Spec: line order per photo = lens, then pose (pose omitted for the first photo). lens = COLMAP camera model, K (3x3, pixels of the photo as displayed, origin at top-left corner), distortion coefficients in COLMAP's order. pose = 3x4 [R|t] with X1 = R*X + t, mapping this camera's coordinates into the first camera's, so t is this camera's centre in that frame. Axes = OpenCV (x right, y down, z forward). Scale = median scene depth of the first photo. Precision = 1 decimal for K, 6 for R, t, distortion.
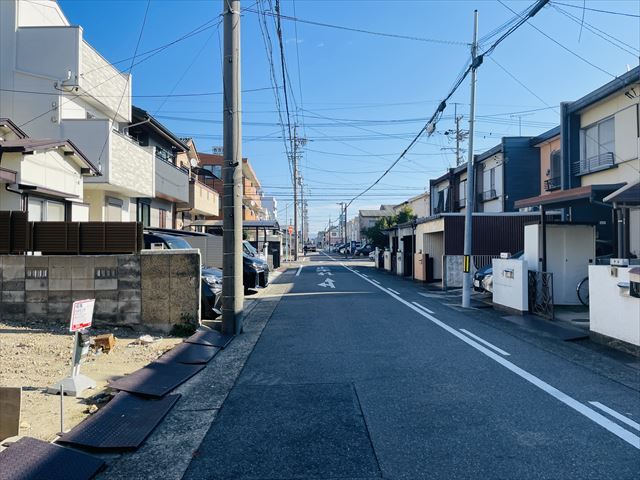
lens RADIAL K [[484.8, 0, 320.2], [0, 484.8, 239.5], [0, 0, 1]] dist [0.008705, 0.001596]
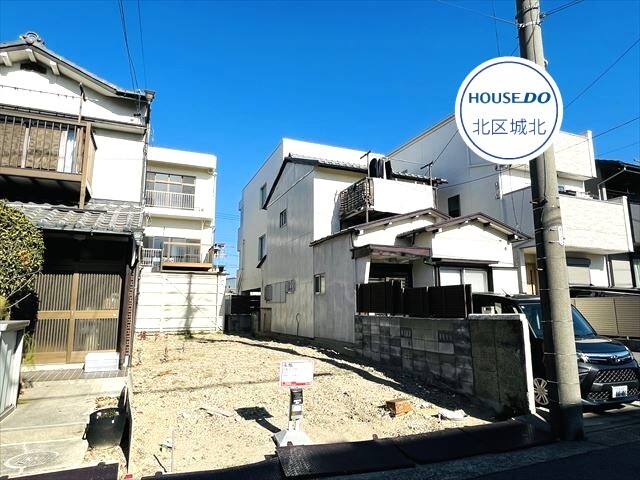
lens RADIAL K [[407.0, 0, 319.0], [0, 407.0, 241.1], [0, 0, 1]] dist [-0.010766, -0.001895]
pose [[0.355936, -0.148428, -0.922648, 0.276883], [0.011188, 0.987912, -0.154611, -0.000167], [0.934443, 0.044709, 0.353294, 0.442019]]
